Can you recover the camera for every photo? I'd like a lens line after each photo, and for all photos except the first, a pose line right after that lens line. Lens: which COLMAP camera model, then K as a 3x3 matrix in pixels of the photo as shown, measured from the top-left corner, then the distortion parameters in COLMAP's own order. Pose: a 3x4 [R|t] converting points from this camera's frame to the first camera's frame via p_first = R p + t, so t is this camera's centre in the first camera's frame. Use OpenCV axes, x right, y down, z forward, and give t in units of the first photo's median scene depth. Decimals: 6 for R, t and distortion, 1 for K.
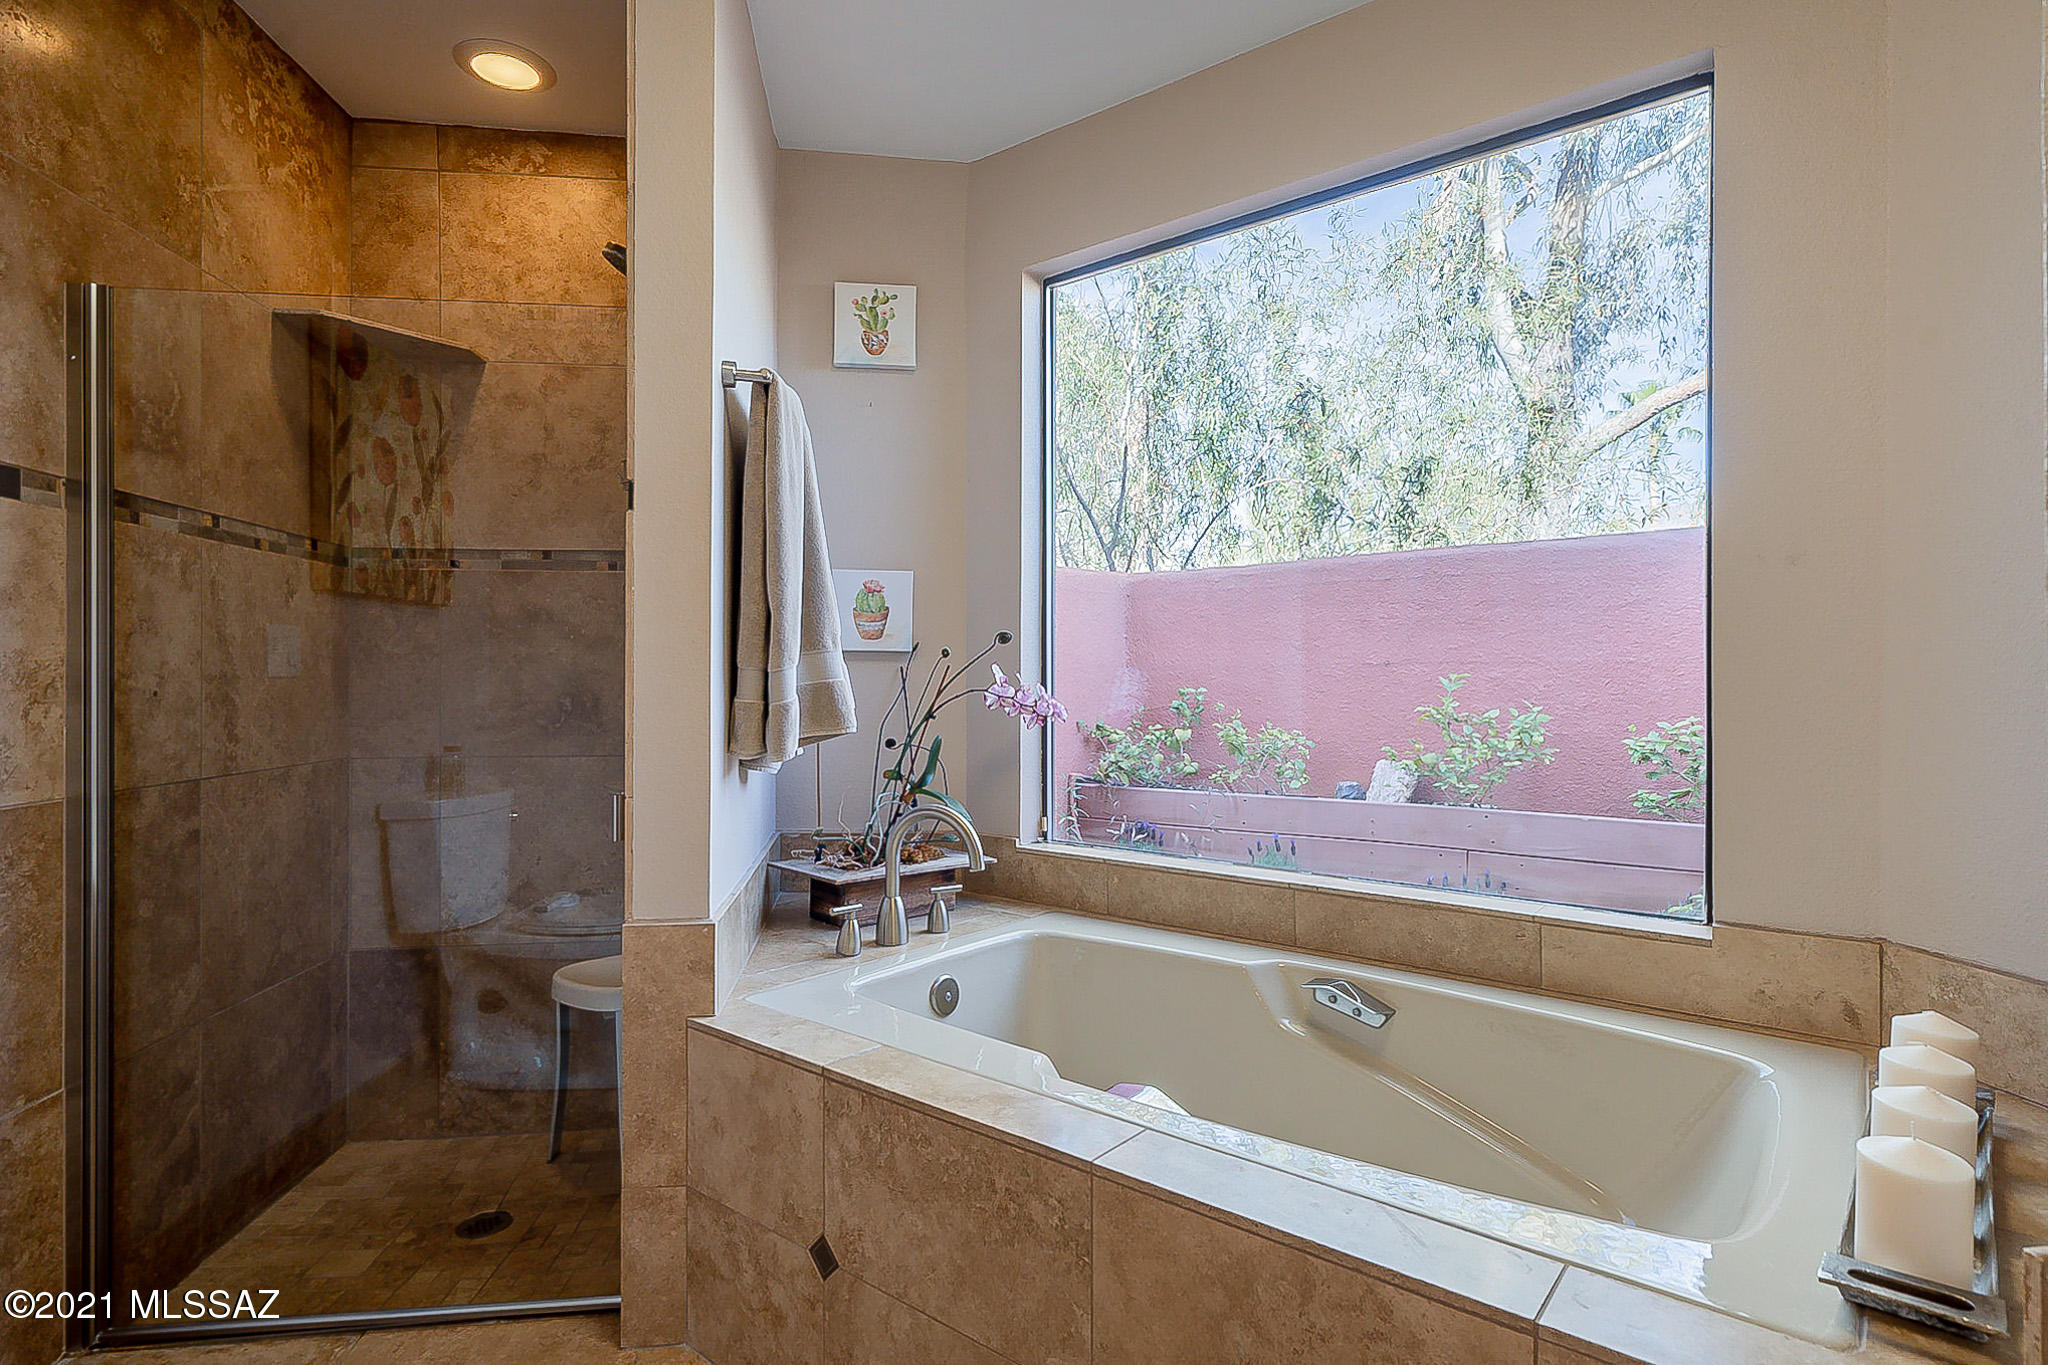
lens RADIAL K [[1048.4, 0, 1024.0], [0, 1048.4, 682.5], [0, 0, 1]] dist [0.000548, 0.000260]
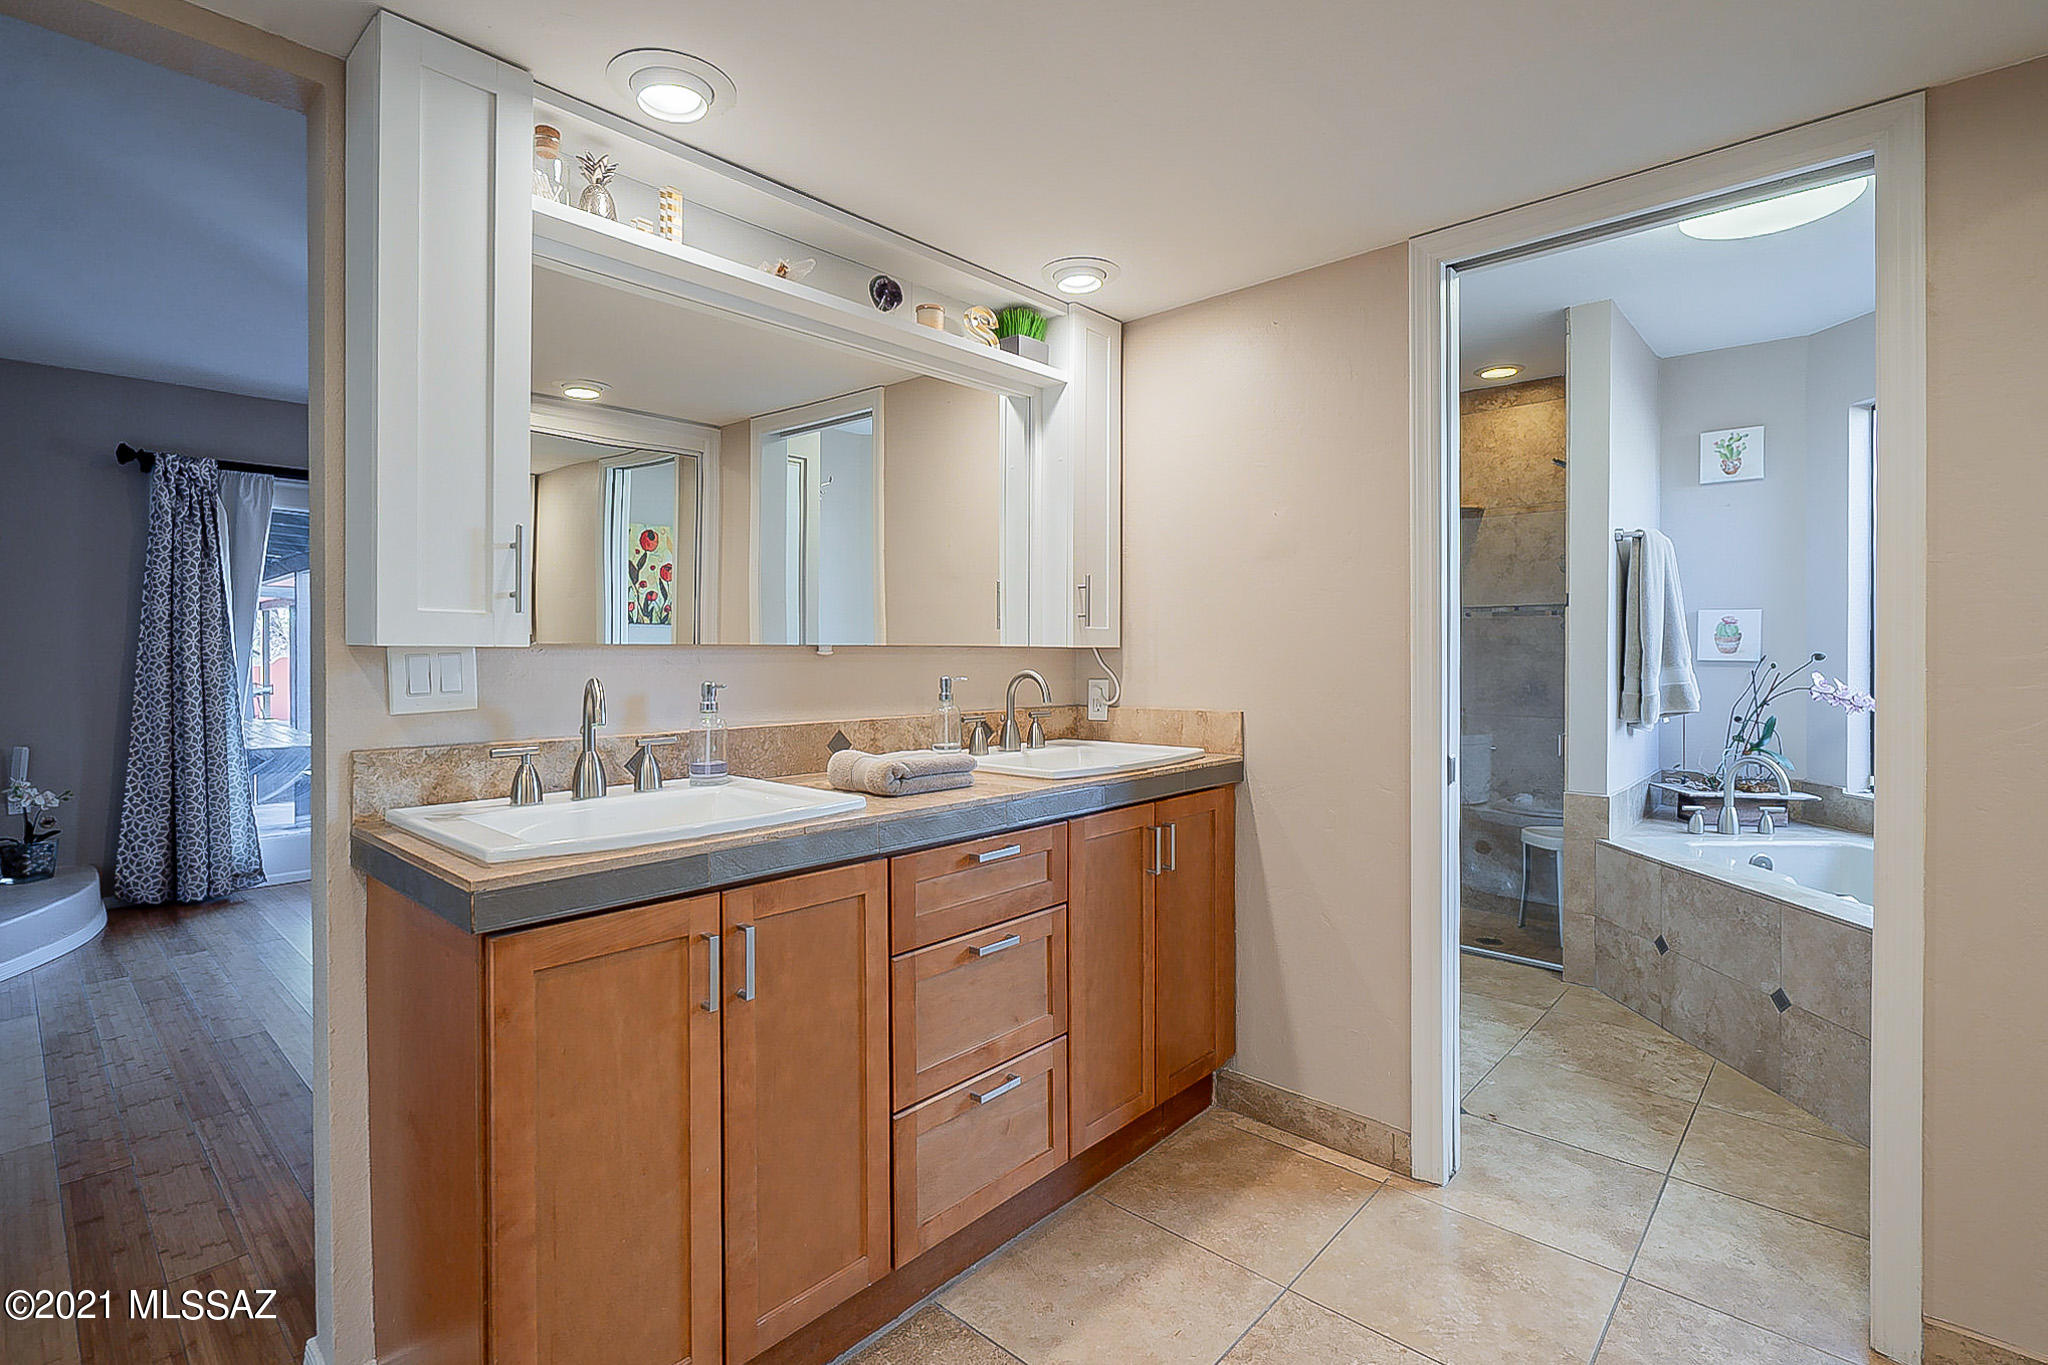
lens RADIAL K [[946.0, 0, 1028.5], [0, 946.0, 651.4], [0, 0, 1]] dist [-0.000348, 0.000402]
pose [[0.647034, 0.000923, -0.762461, 0.314355], [-0.000118, 0.999999, 0.001110, -0.054599], [0.762461, -0.000629, 0.647034, -0.886647]]
